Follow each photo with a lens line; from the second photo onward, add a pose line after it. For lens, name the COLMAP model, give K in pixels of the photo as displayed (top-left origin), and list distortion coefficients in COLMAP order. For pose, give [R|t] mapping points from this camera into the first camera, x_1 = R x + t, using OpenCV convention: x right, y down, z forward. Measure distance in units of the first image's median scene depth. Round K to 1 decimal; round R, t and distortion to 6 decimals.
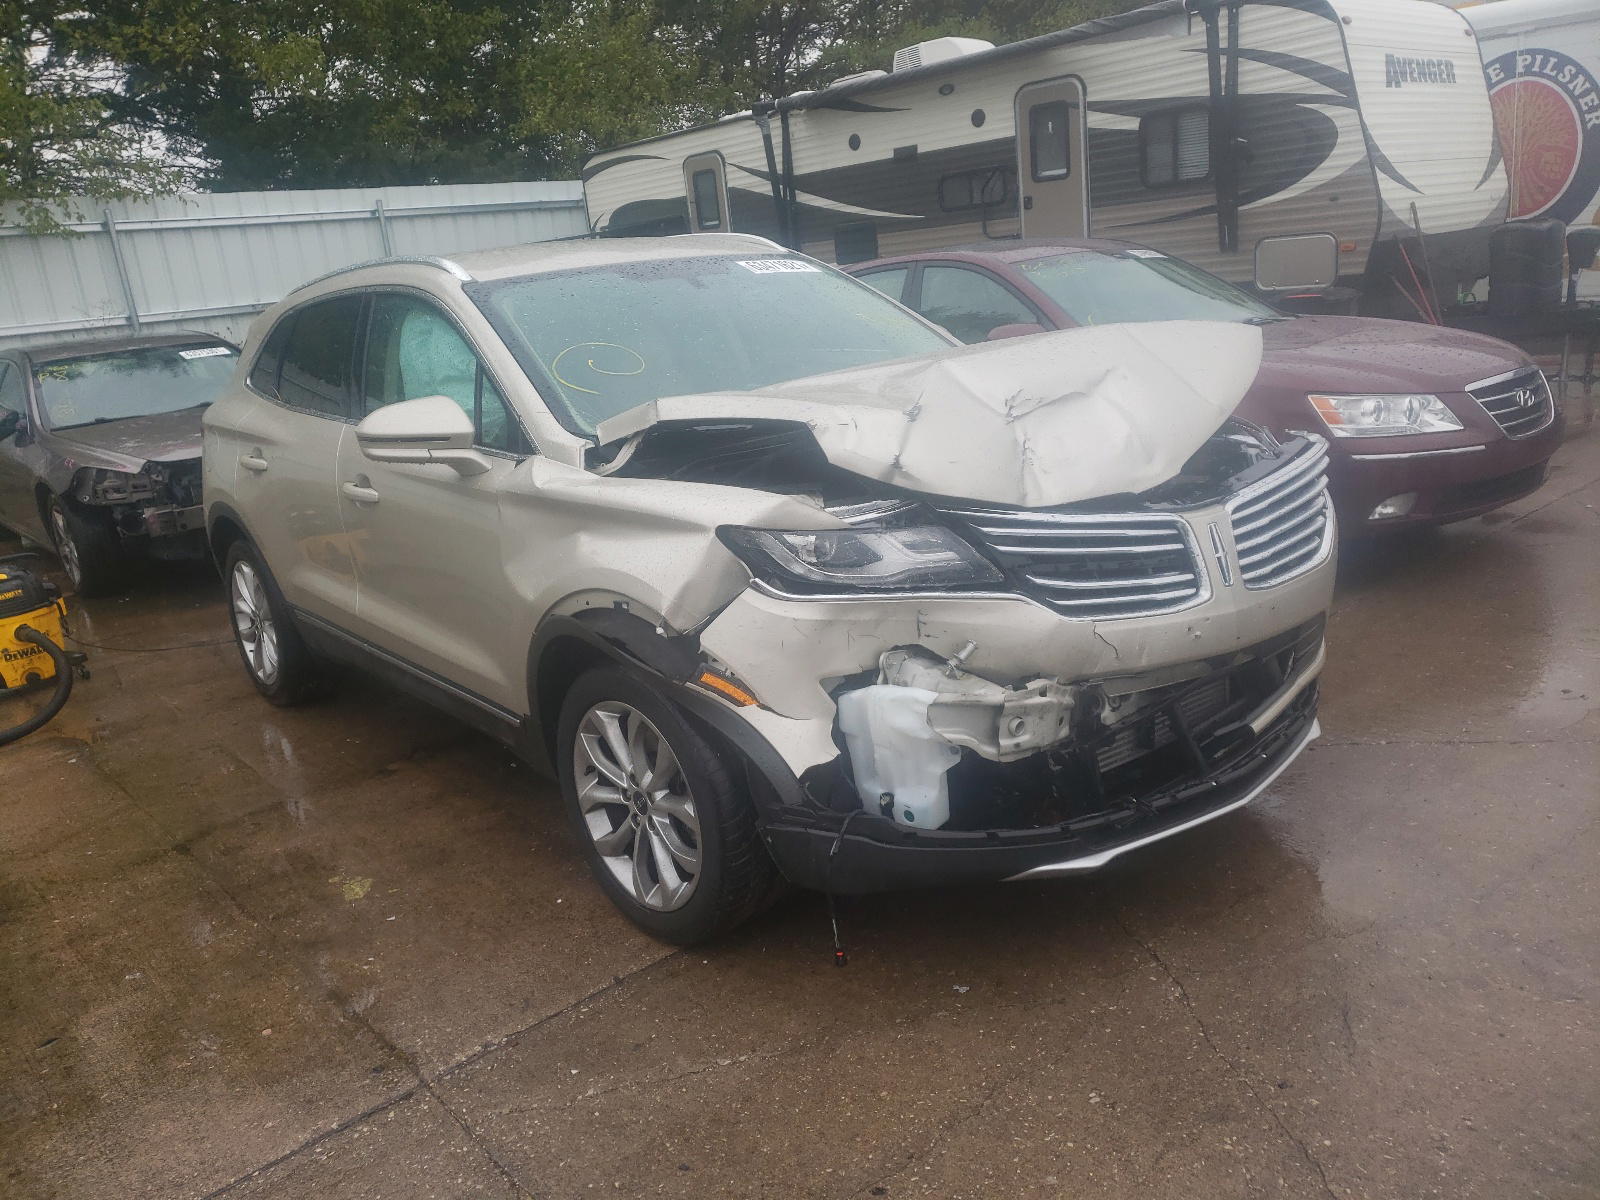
lens RADIAL K [[1260.0, 0, 795.8], [0, 1260.0, 683.3], [0, 0, 1]] dist [0.038853, -0.007054]
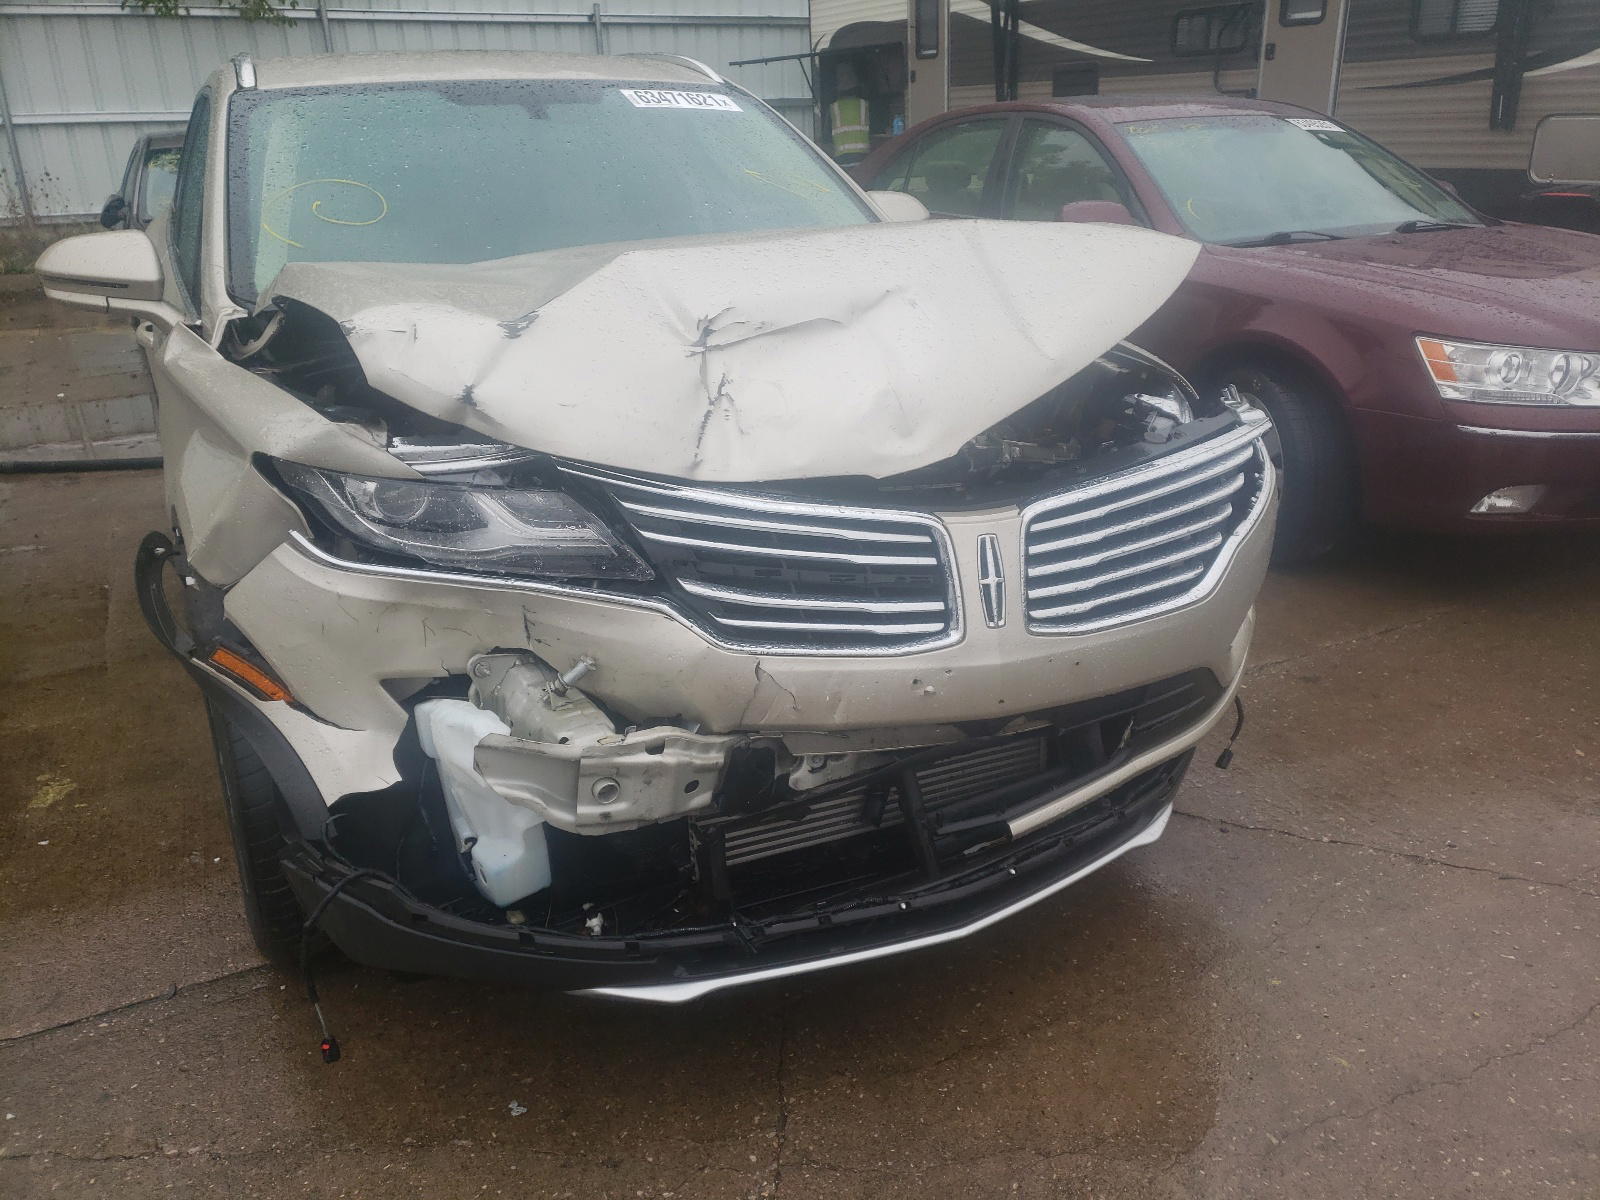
lens RADIAL K [[1260.0, 0, 795.8], [0, 1260.0, 683.3], [0, 0, 1]] dist [0.038853, -0.007054]
pose [[0.972343, 0.157269, -0.172673, 0.361376], [-0.137008, 0.982824, 0.123639, -0.117919], [0.189152, -0.096562, 0.977188, 0.300352]]
